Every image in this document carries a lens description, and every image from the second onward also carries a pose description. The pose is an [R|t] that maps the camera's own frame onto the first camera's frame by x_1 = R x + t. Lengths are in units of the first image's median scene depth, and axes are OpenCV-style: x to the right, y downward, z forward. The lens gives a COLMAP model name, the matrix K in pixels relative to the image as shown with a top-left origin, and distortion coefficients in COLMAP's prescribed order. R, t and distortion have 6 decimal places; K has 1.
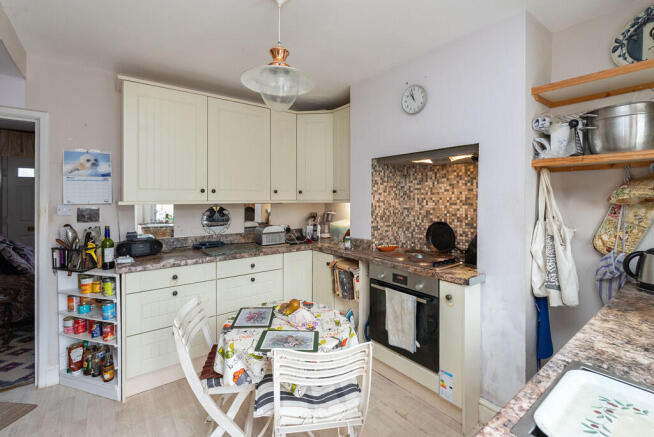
lens RADIAL K [[295.4, 0, 320.5], [0, 295.4, 198.4], [0, 0, 1]] dist [-0.004562, 0.000195]
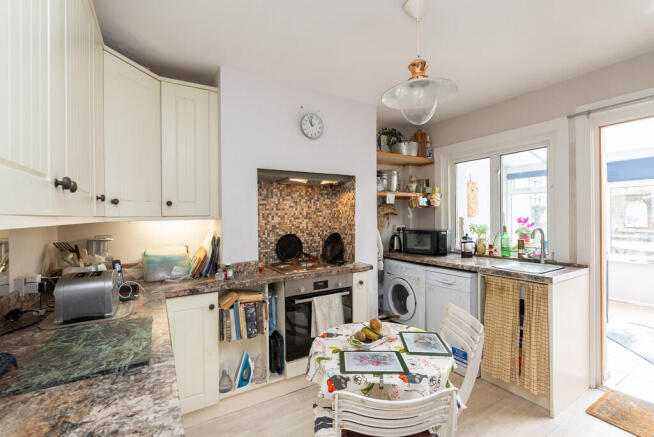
lens RADIAL K [[295.4, 0, 328.3], [0, 295.4, 217.0], [0, 0, 1]] dist [-0.004562, 0.000195]
pose [[0.102646, -0.005807, 0.994701, -0.741194], [0.013625, 0.999897, 0.004431, 0.010075], [-0.994625, 0.013098, 0.102714, 0.755545]]
